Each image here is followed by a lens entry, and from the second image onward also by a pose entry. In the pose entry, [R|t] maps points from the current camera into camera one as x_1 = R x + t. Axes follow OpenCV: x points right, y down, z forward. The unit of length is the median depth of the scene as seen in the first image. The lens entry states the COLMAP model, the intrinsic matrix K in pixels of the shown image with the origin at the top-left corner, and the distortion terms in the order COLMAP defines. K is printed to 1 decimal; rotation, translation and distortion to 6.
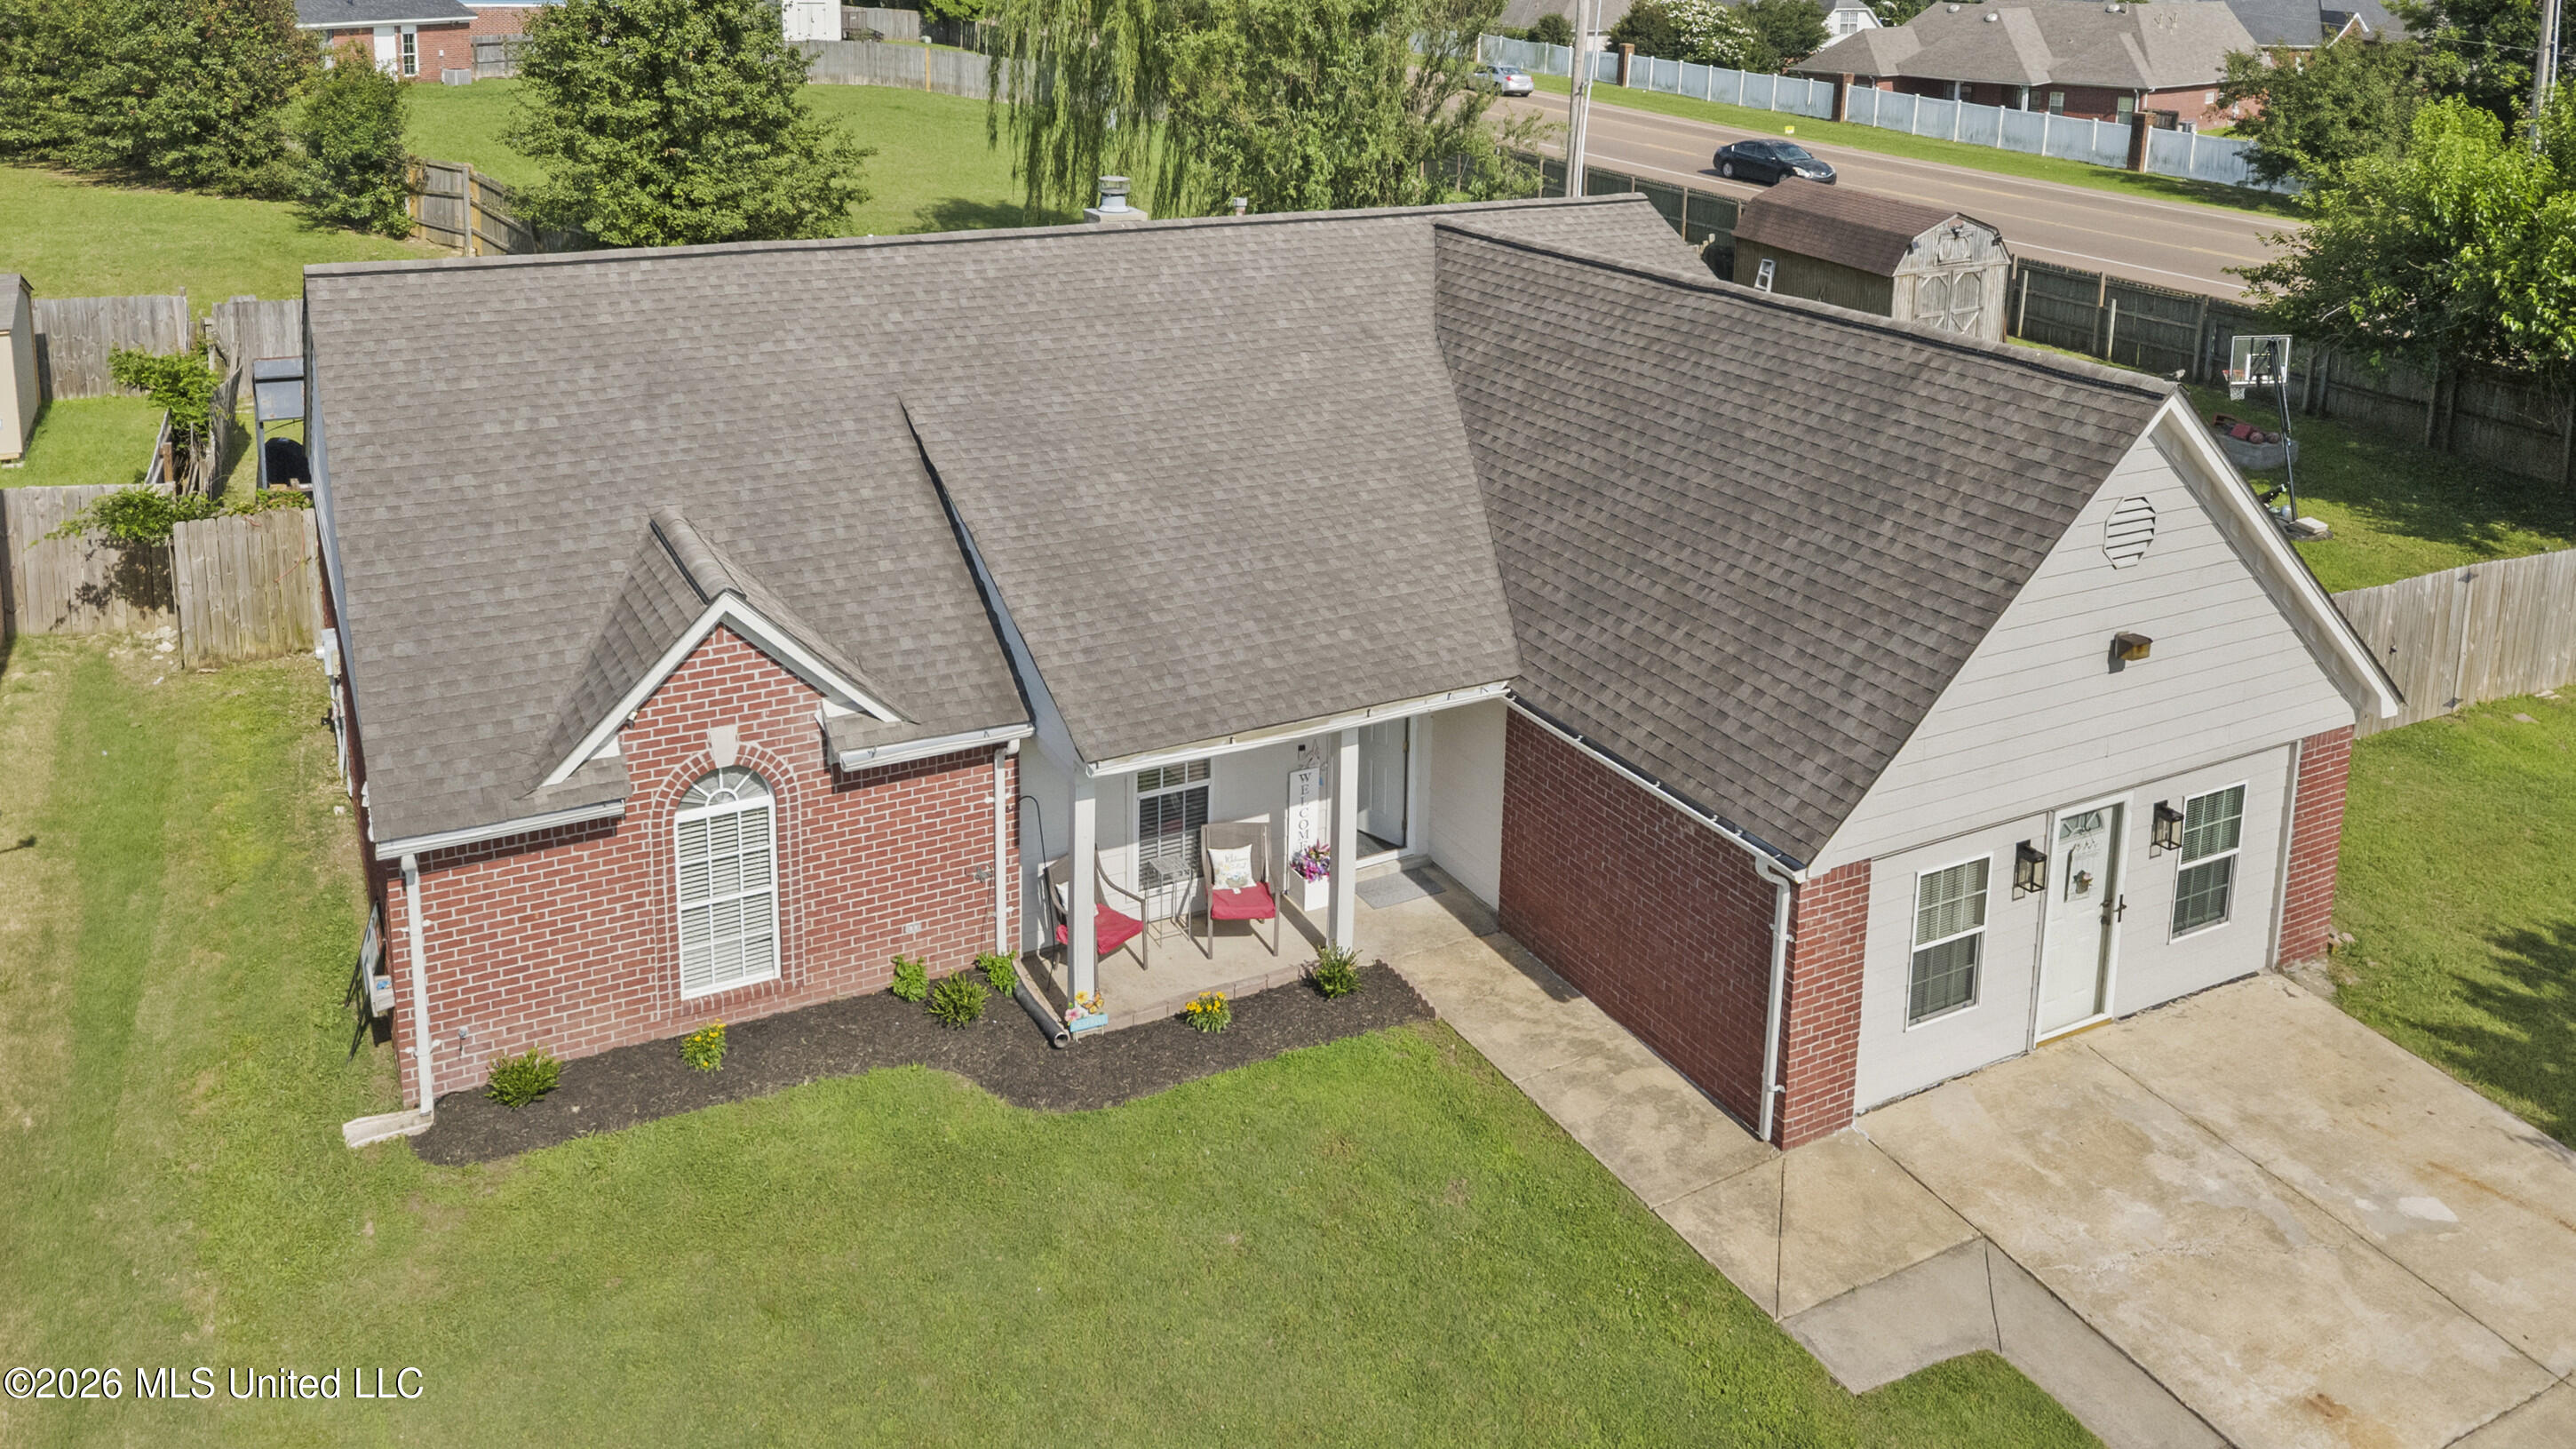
lens RADIAL K [[2238.0, 0, 1296.6], [0, 2238.0, 721.2], [0, 0, 1]] dist [0.015222, 0.009662]
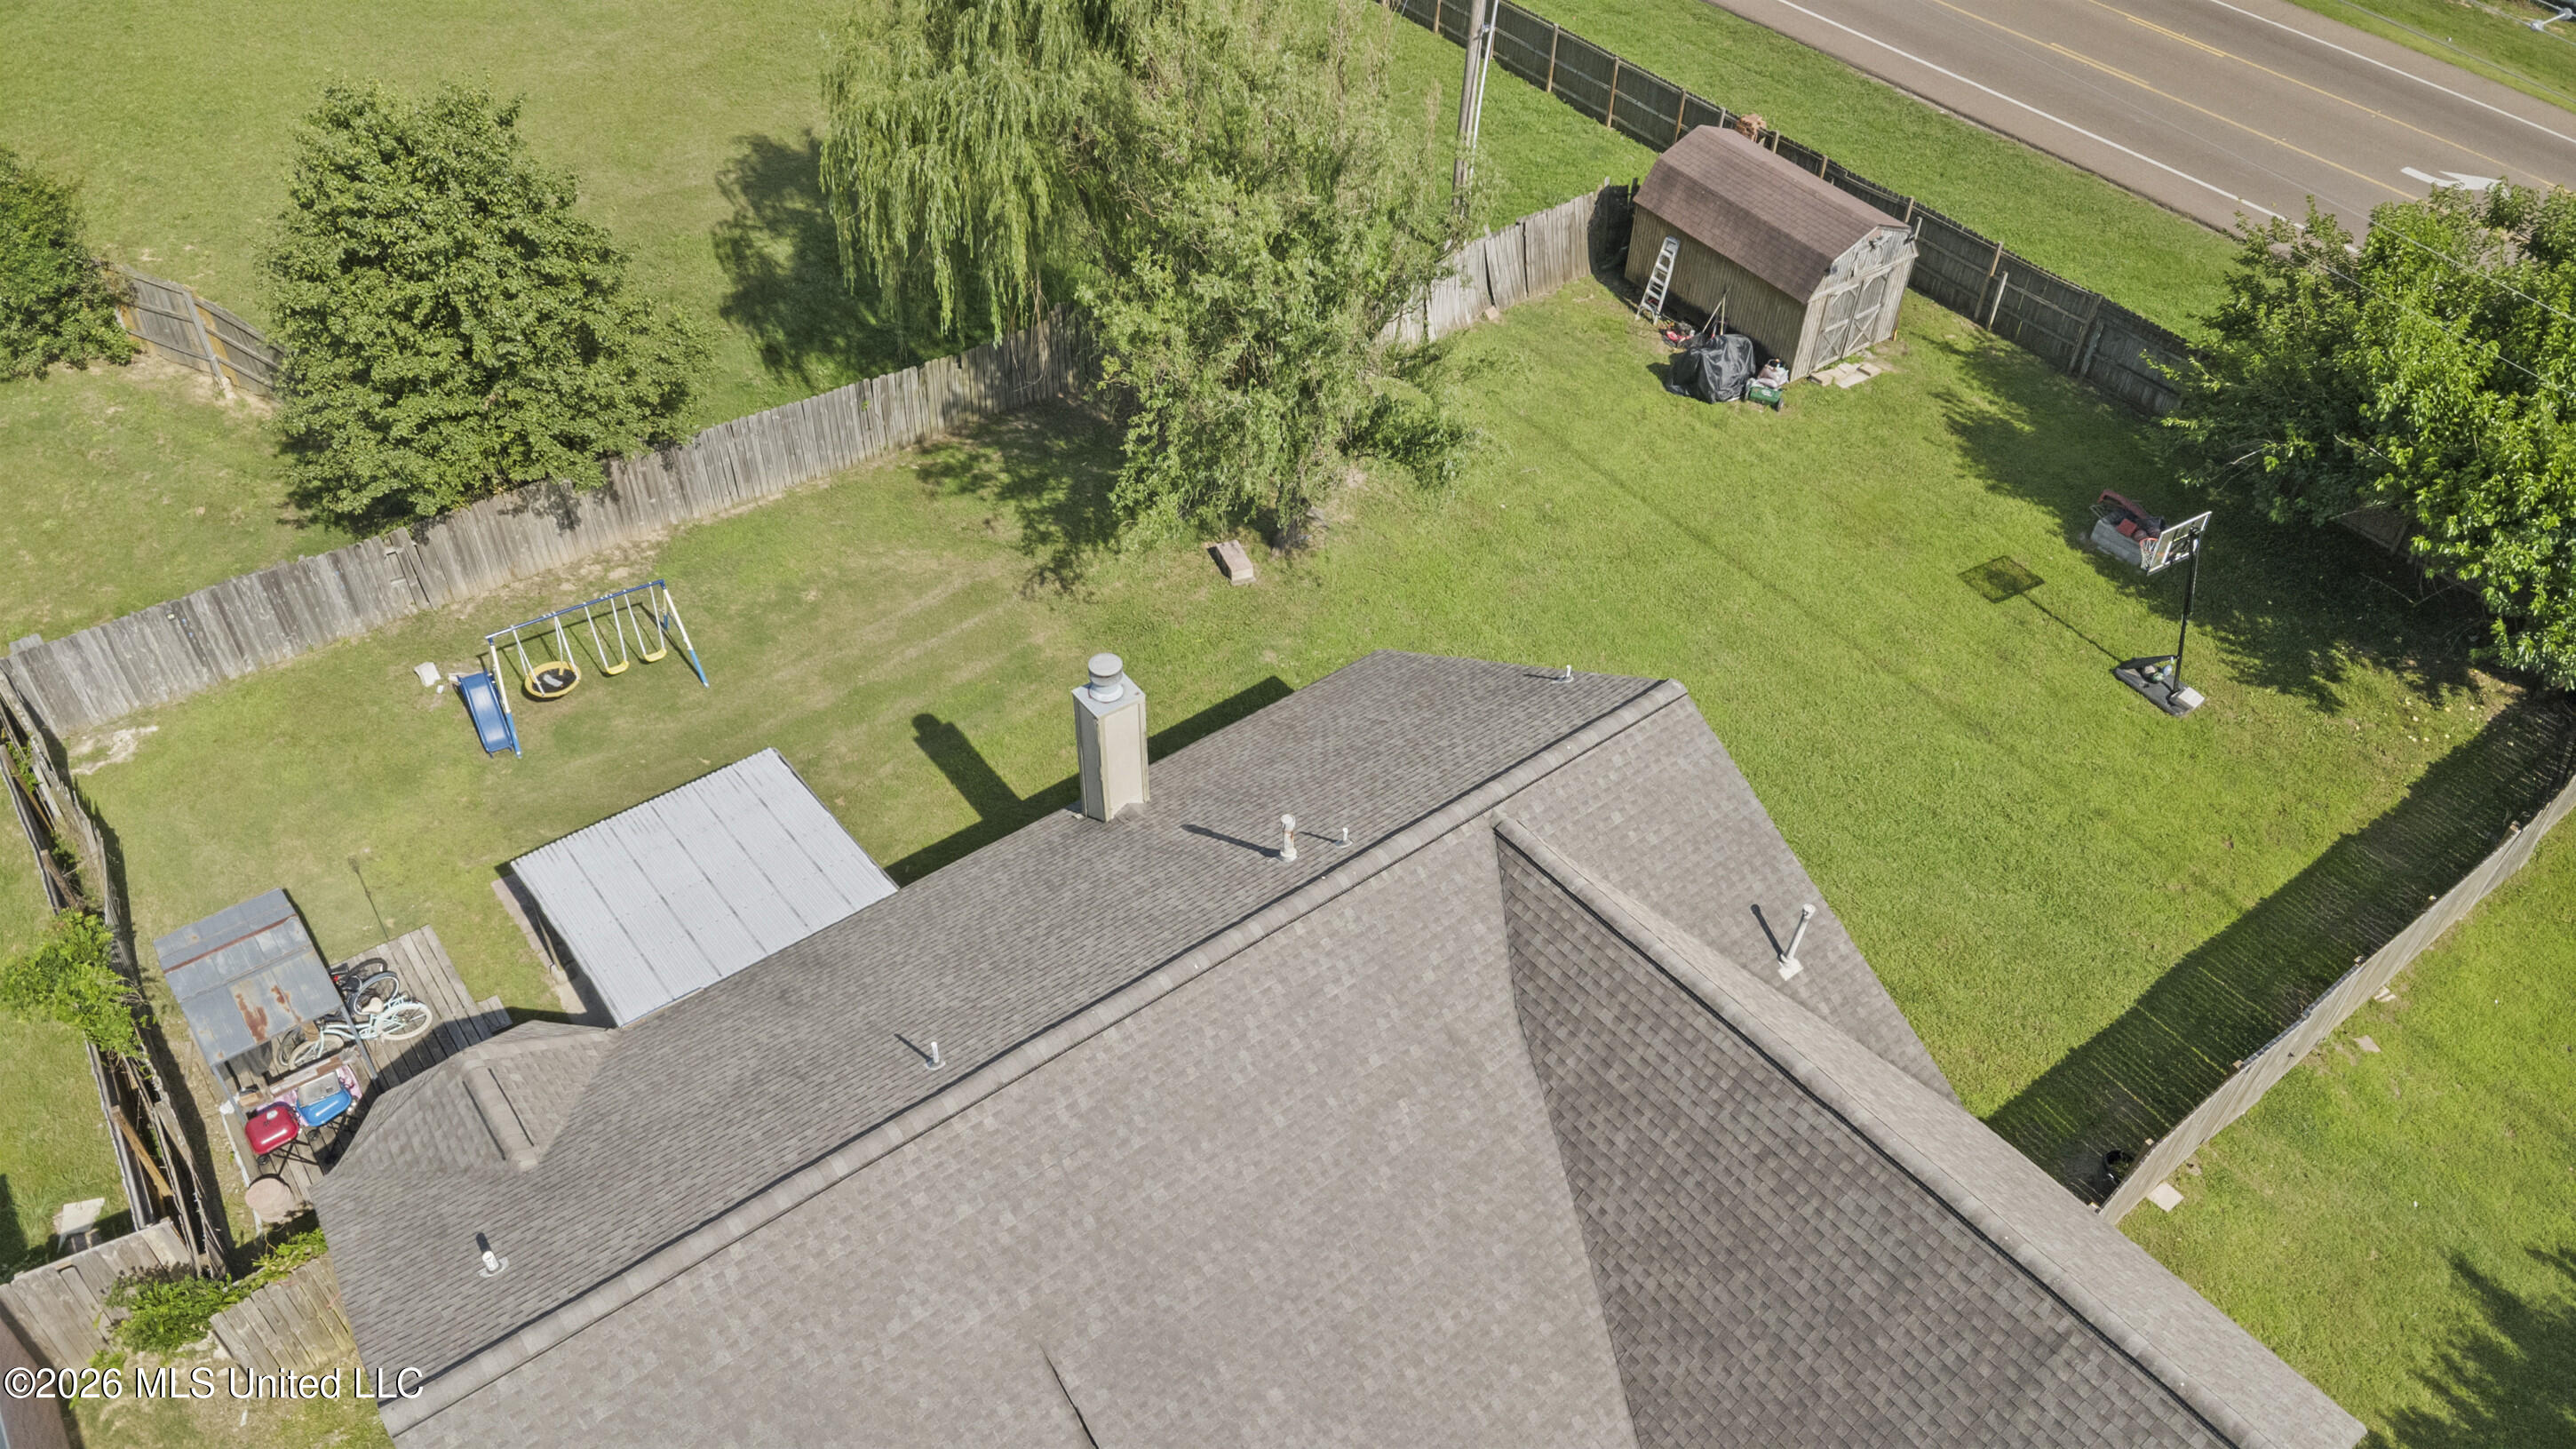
lens RADIAL K [[1861.7, 0, 1271.0], [0, 1861.7, 732.8], [0, 0, 1]] dist [0.020825, -0.002803]
pose [[0.982316, -0.121392, 0.142544, -0.155629], [0.021268, 0.828755, 0.559208, -0.783990], [-0.186018, -0.546287, 0.816681, 0.442554]]
